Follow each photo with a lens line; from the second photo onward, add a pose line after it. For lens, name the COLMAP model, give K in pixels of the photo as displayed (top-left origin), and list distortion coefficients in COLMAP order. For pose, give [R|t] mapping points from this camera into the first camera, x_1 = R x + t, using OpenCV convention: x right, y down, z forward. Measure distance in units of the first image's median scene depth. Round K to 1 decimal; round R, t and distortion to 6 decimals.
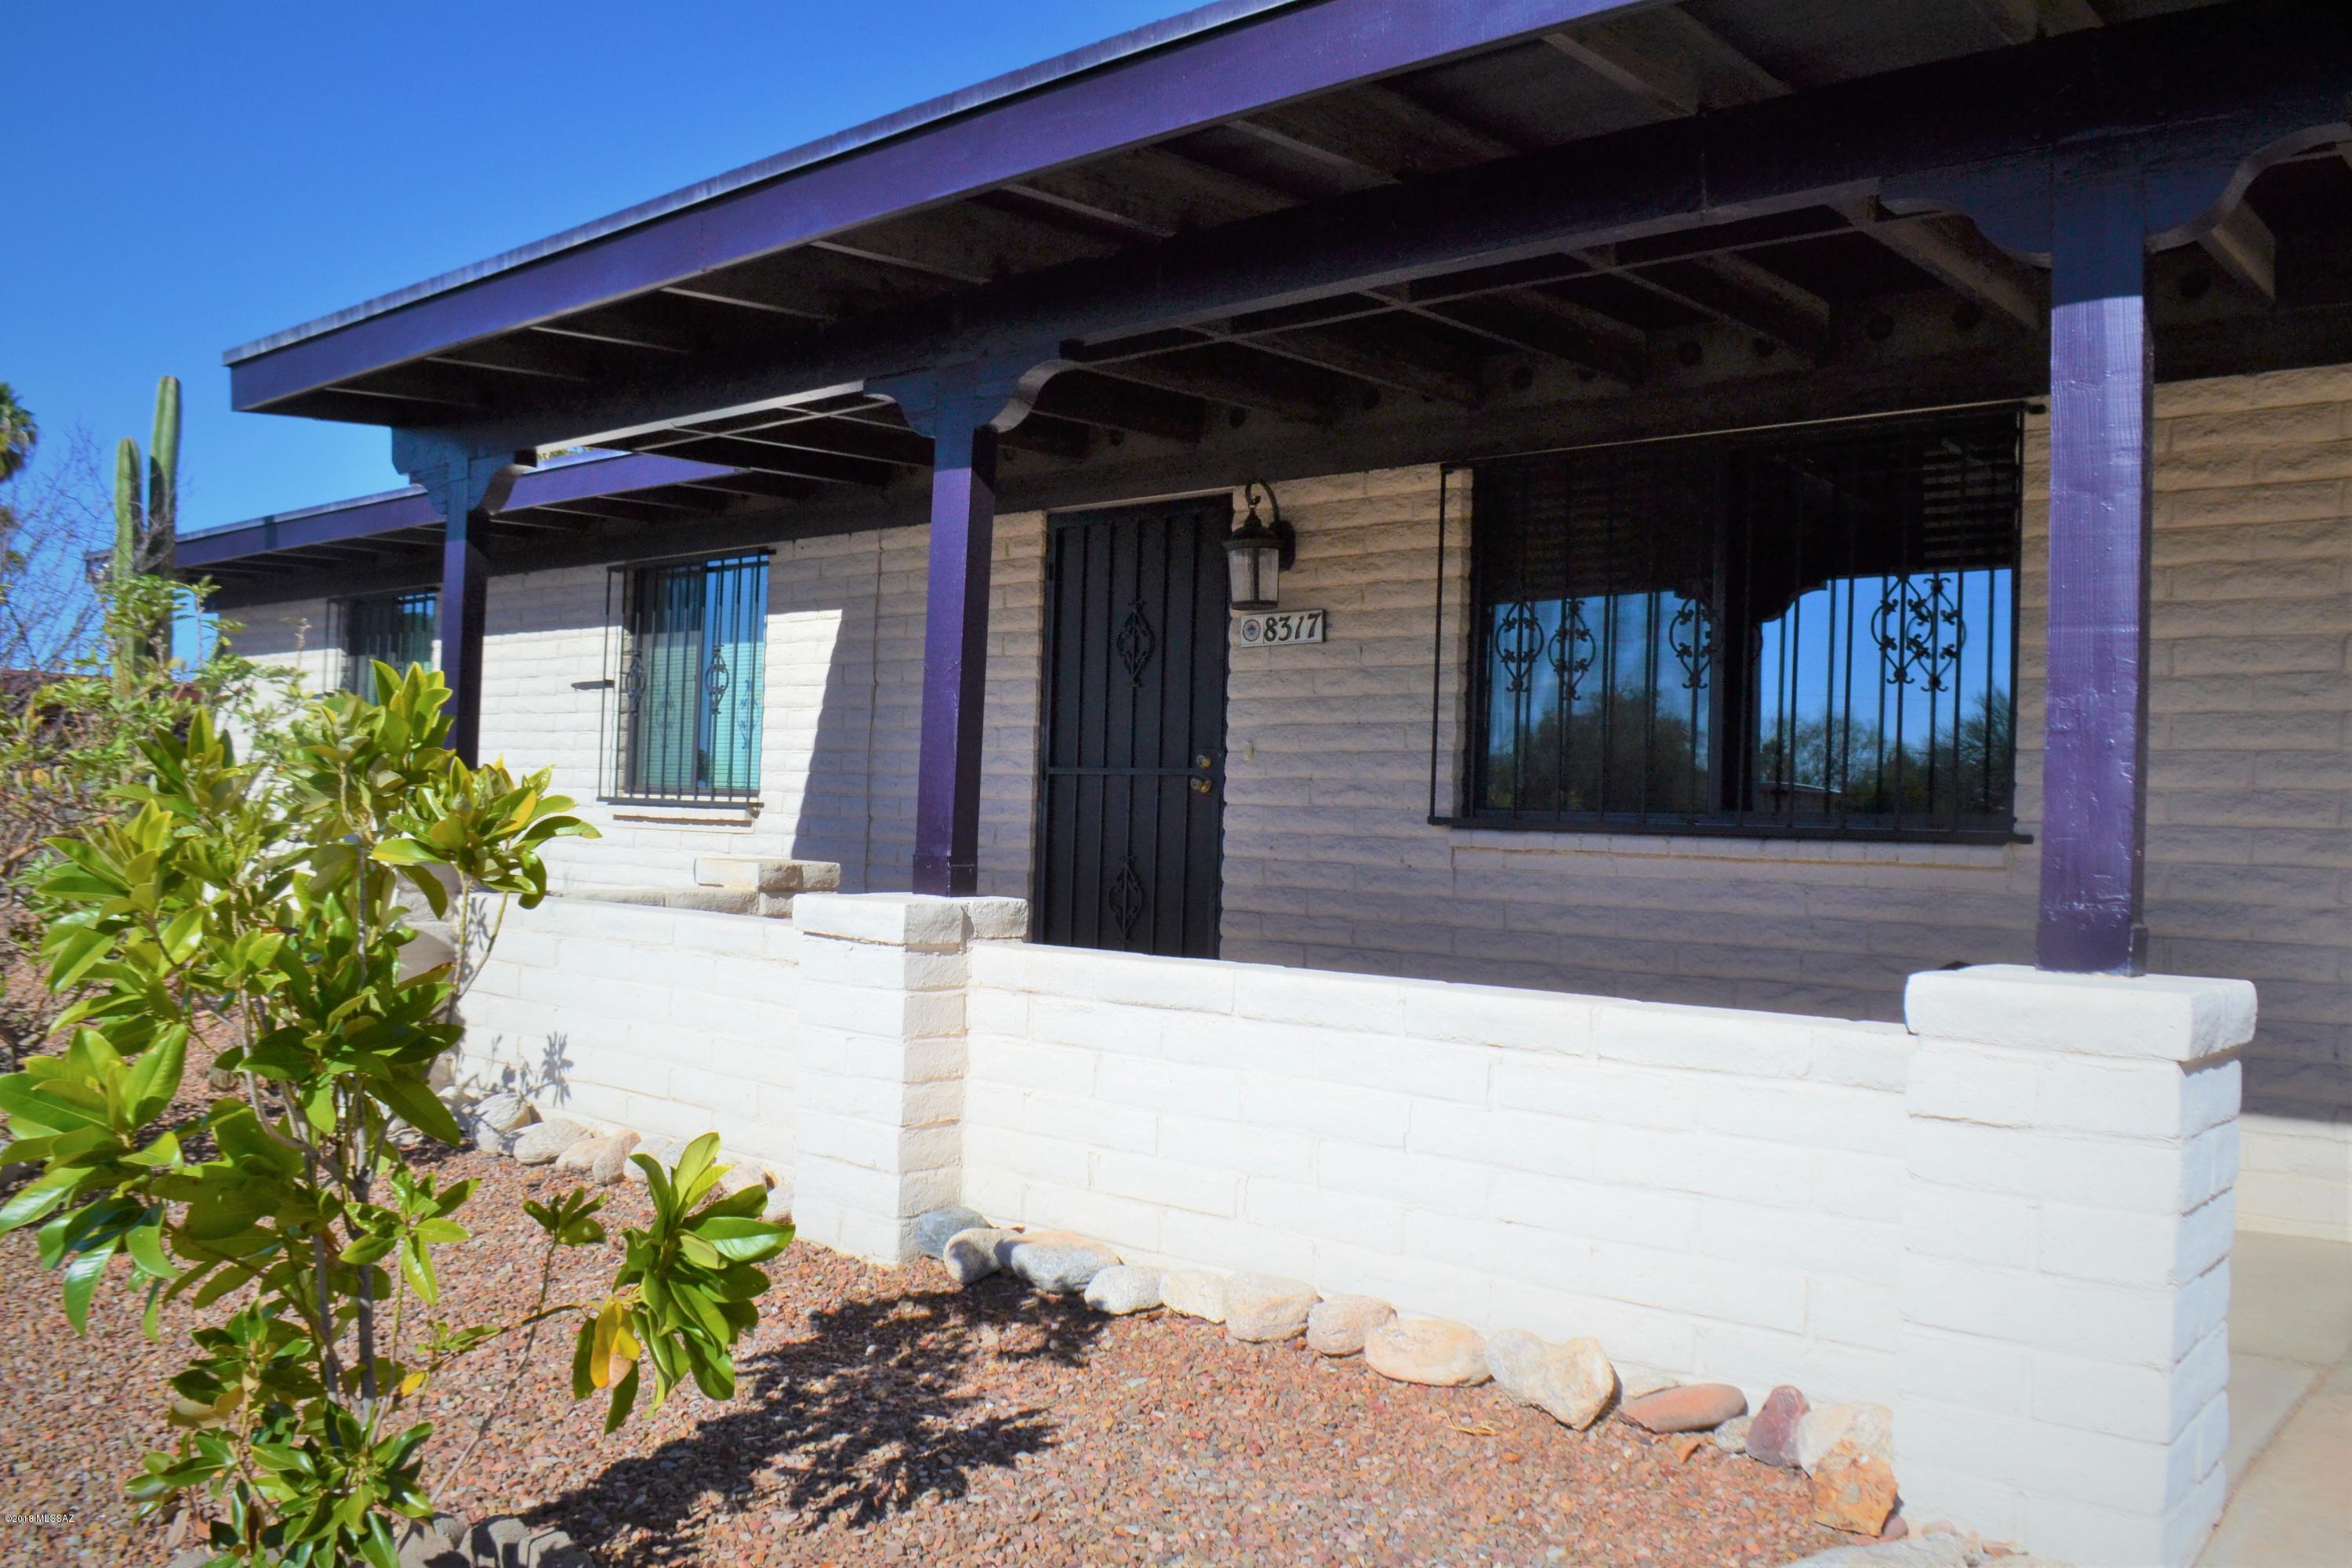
lens RADIAL K [[1896.9, 0, 1176.0], [0, 1896.9, 784.0], [0, 0, 1]] dist [-0.091019, 0.016111]
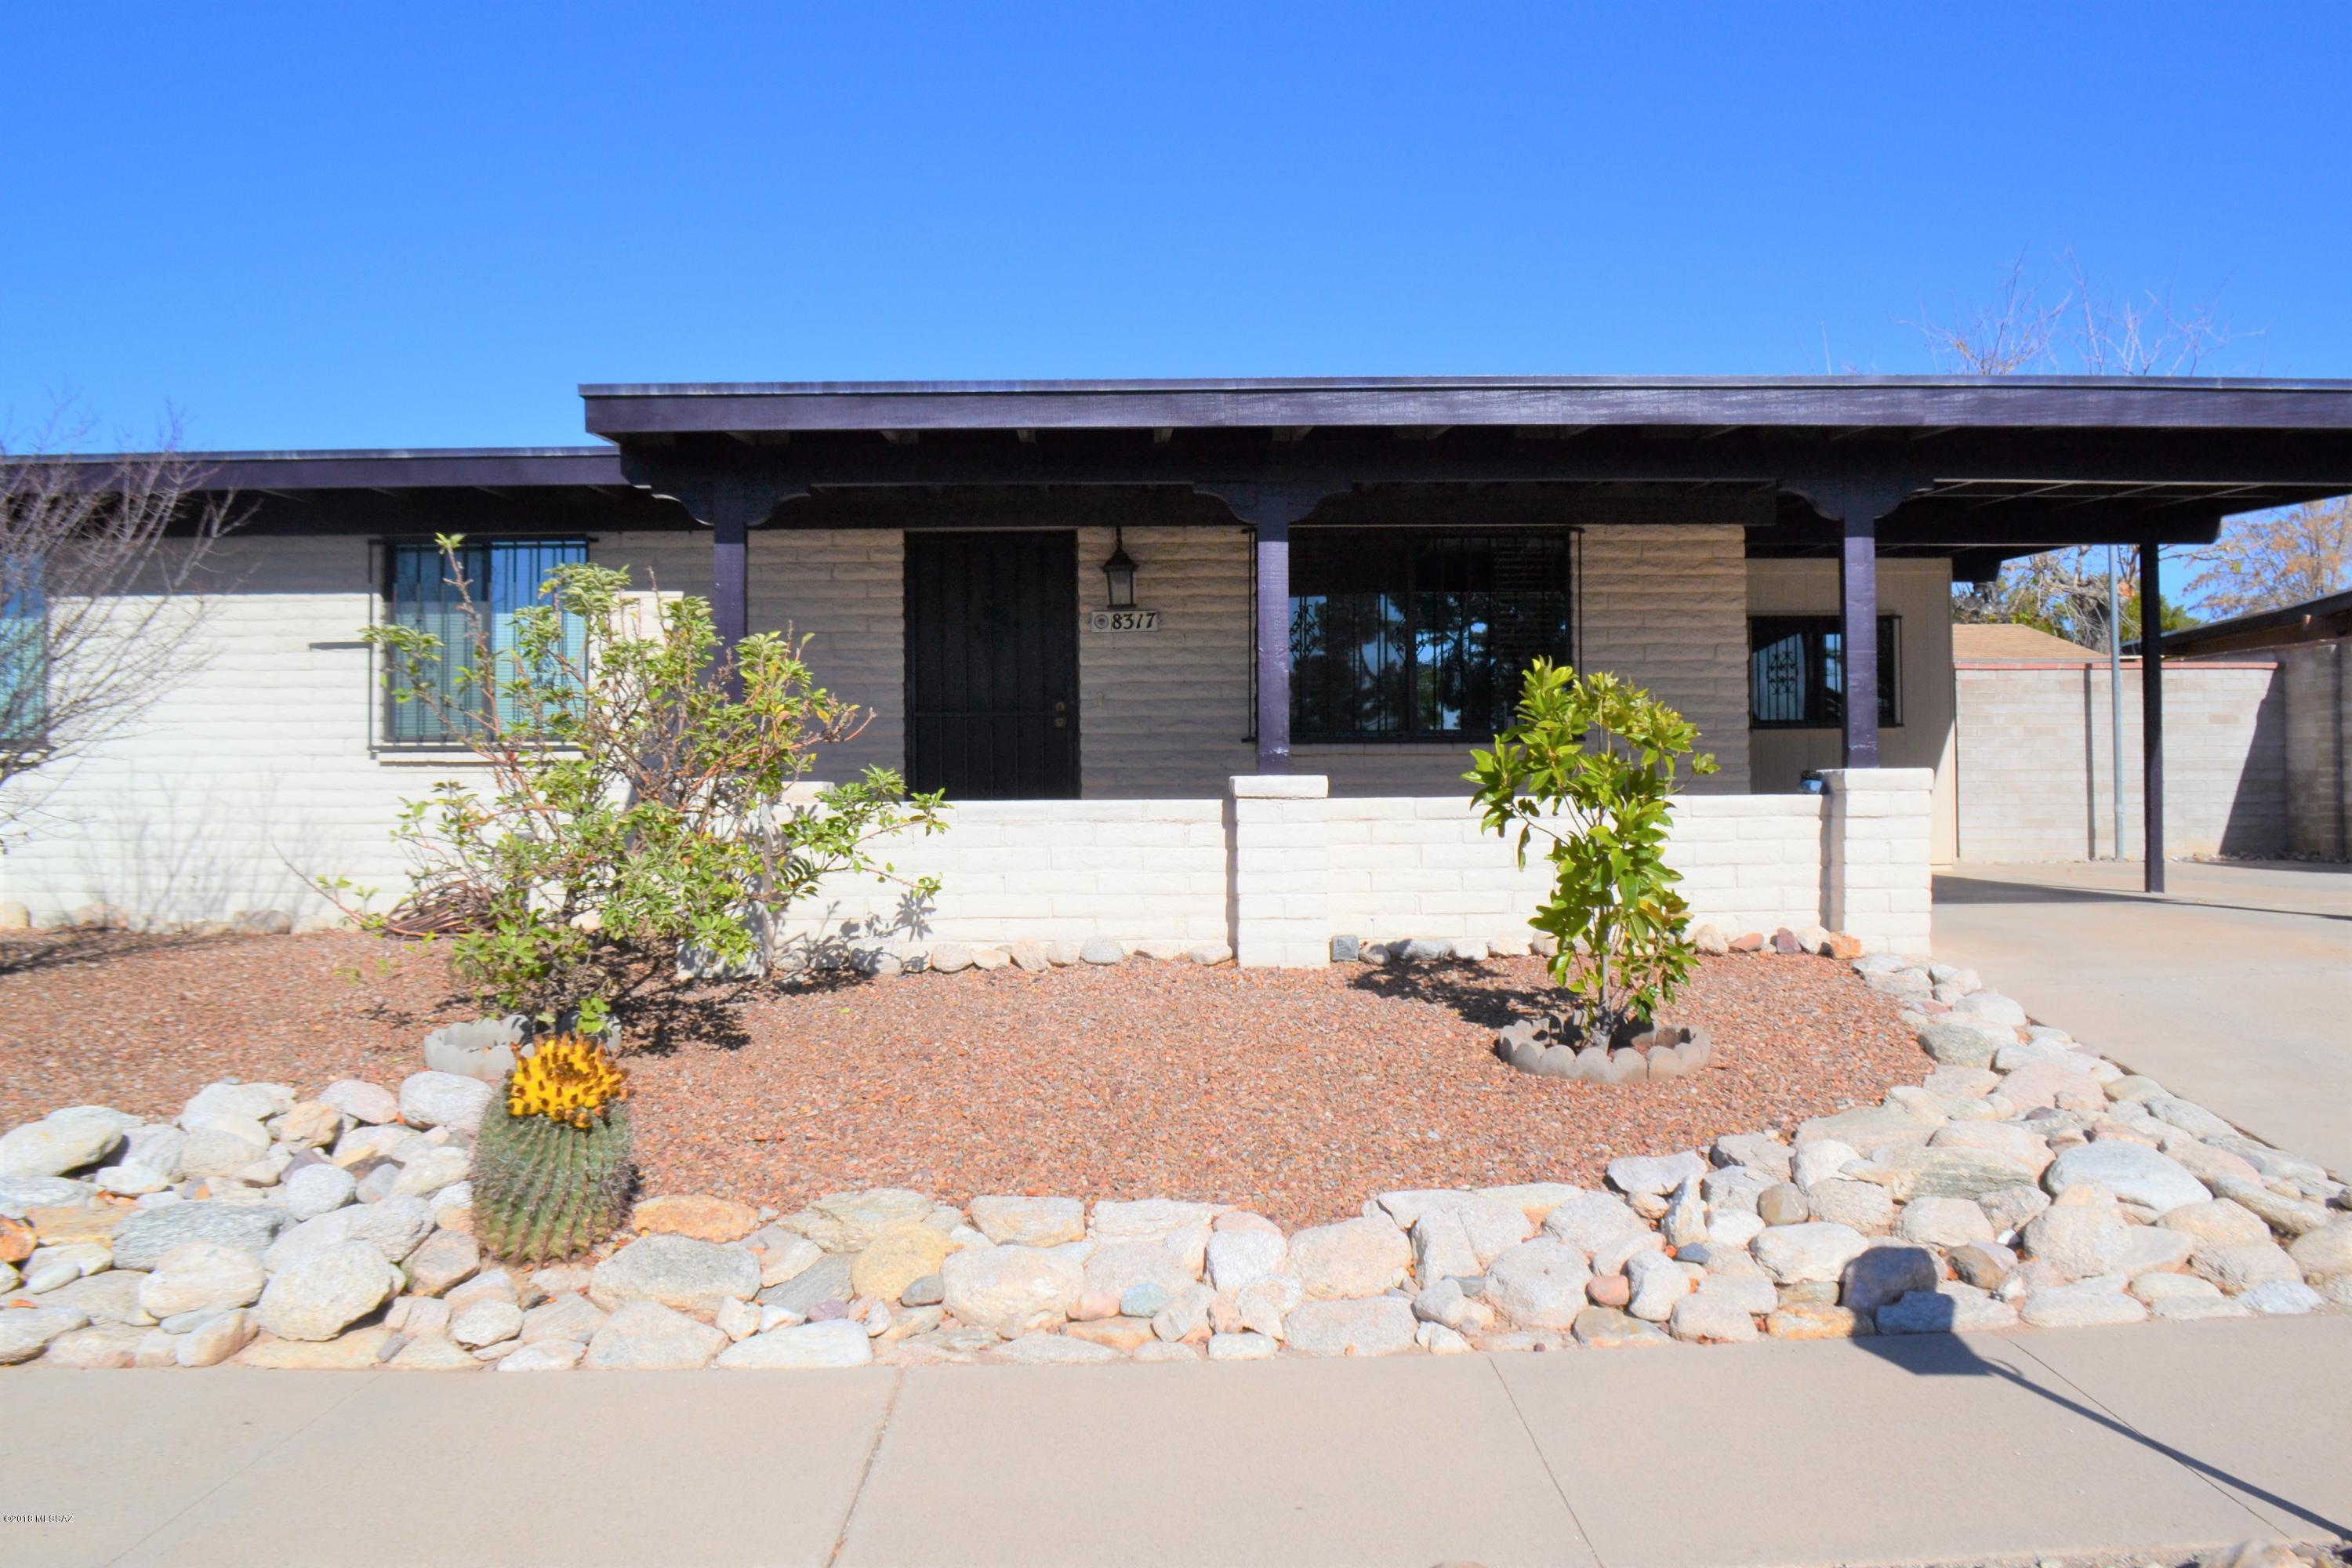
lens RADIAL K [[1896.9, 0, 1176.0], [0, 1896.9, 784.0], [0, 0, 1]] dist [-0.091019, 0.016111]
pose [[0.746117, -0.033475, 0.664973, -0.975623], [0.017946, 0.999384, 0.030174, 0.006432], [-0.665573, -0.010579, 0.746257, -0.206791]]
